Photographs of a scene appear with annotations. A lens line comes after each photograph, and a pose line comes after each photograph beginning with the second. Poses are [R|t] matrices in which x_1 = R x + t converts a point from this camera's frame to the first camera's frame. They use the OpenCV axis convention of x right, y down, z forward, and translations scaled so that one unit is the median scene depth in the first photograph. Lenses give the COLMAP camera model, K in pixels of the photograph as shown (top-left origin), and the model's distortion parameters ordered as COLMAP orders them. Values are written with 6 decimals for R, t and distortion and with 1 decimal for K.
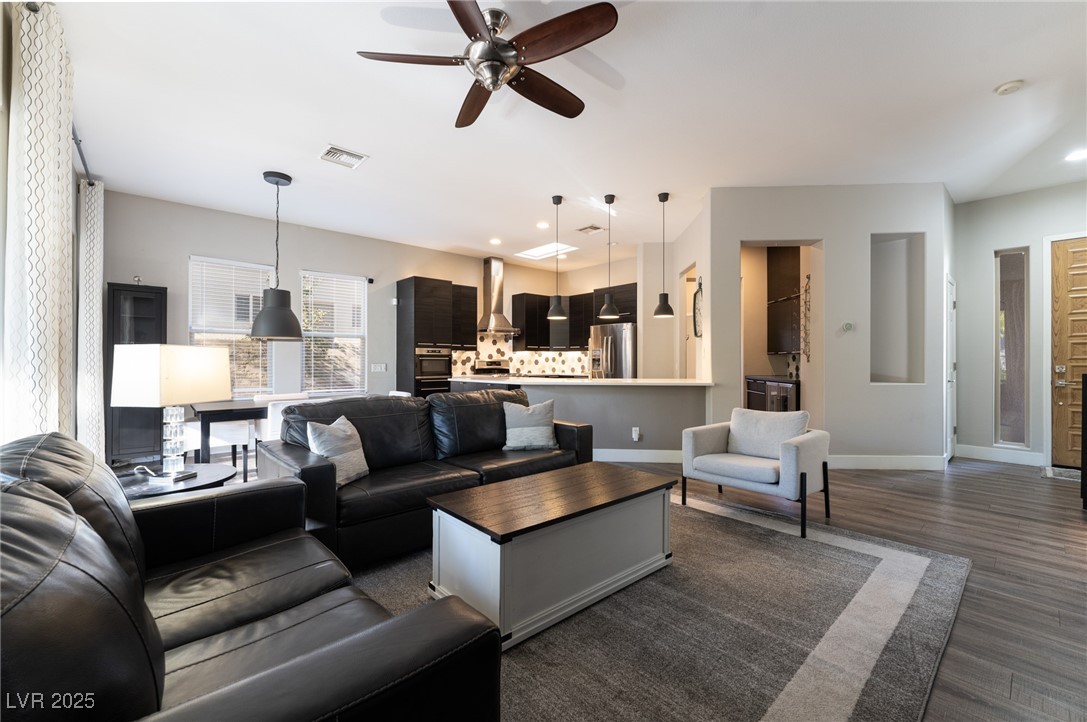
lens RADIAL K [[443.9, 0, 533.1], [0, 443.9, 362.2], [0, 0, 1]] dist [-0.002471, -0.000026]
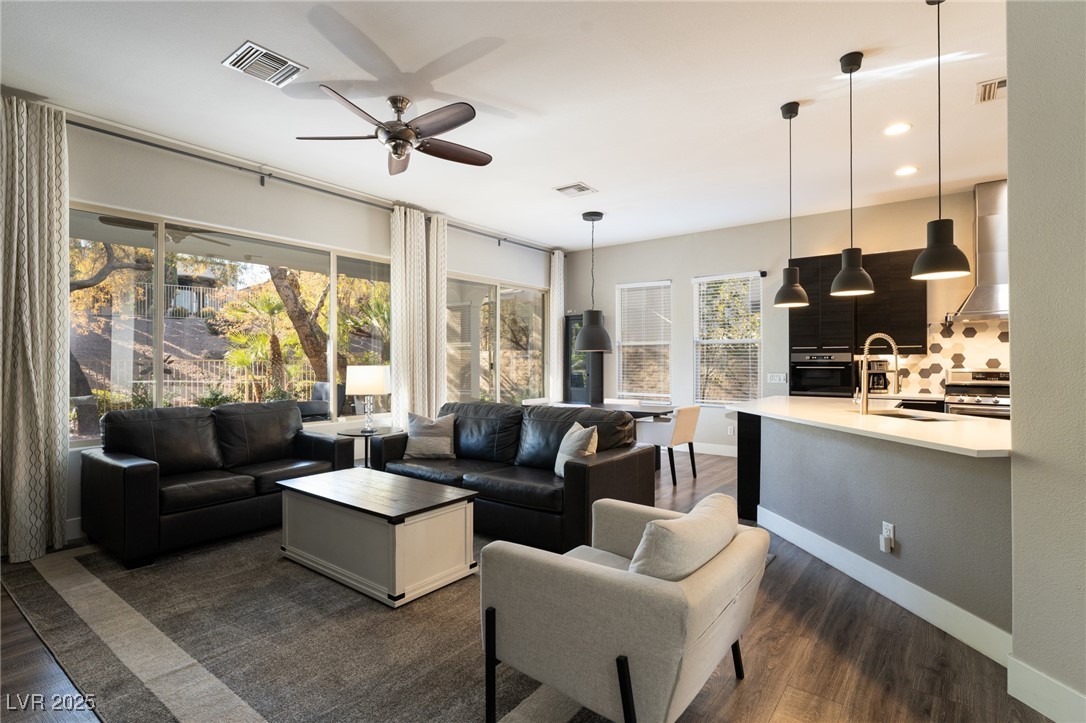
lens RADIAL K [[537.1, 0, 553.6], [0, 537.1, 357.4], [0, 0, 1]] dist [0.003754, -0.000939]
pose [[0.214720, -0.008774, -0.976636, 0.446250], [-0.001374, 0.999956, -0.009286, -0.013405], [0.976675, 0.003335, 0.214699, 0.333255]]
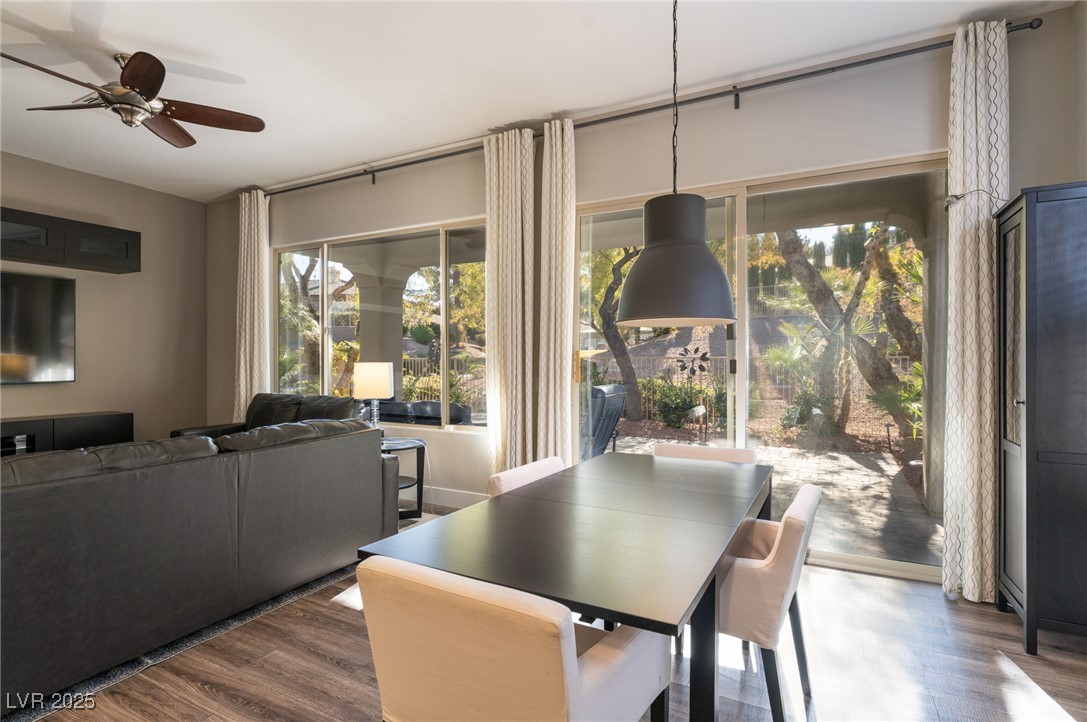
lens RADIAL K [[537.6, 0, 547.5], [0, 537.6, 357.0], [0, 0, 1]] dist [0.003754, -0.000939]
pose [[-0.928097, 0.001538, -0.372335, -0.168936], [0.001570, 0.999999, 0.000218, -0.015966], [0.372334, -0.000382, -0.928099, 0.777887]]
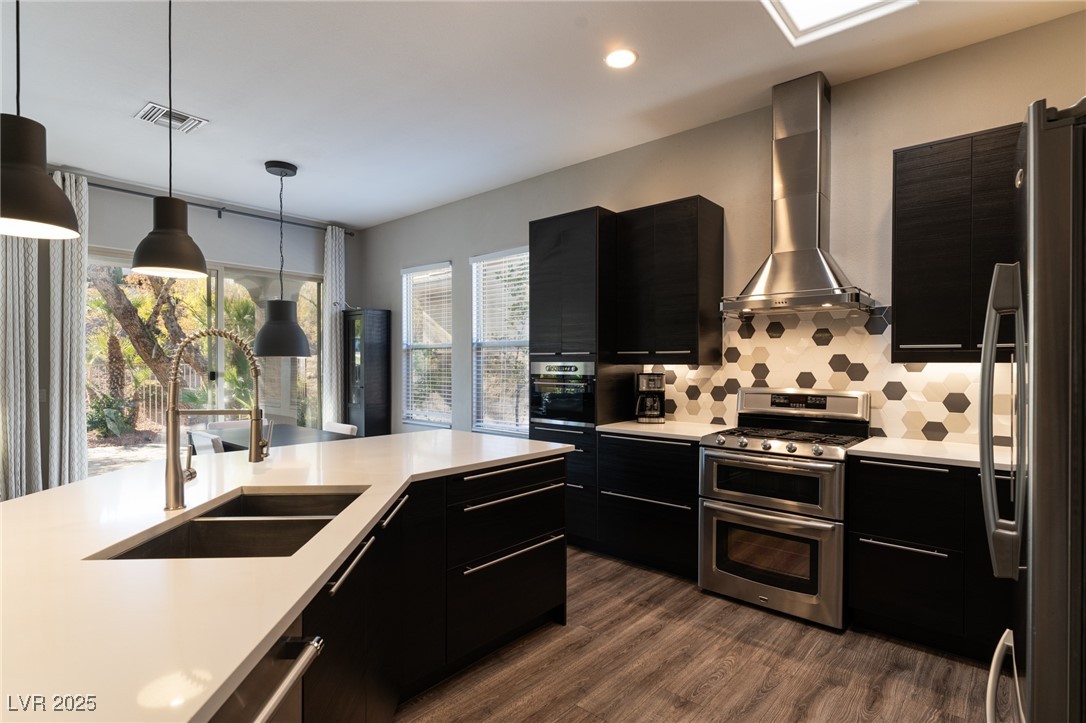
lens RADIAL K [[537.1, 0, 552.6], [0, 537.1, 363.7], [0, 0, 1]] dist [0.003754, -0.000939]
pose [[0.147995, 0.000490, -0.988988, 0.287057], [-0.004613, 0.999989, -0.000195, -0.024478], [0.988977, 0.004591, 0.147996, 0.763774]]
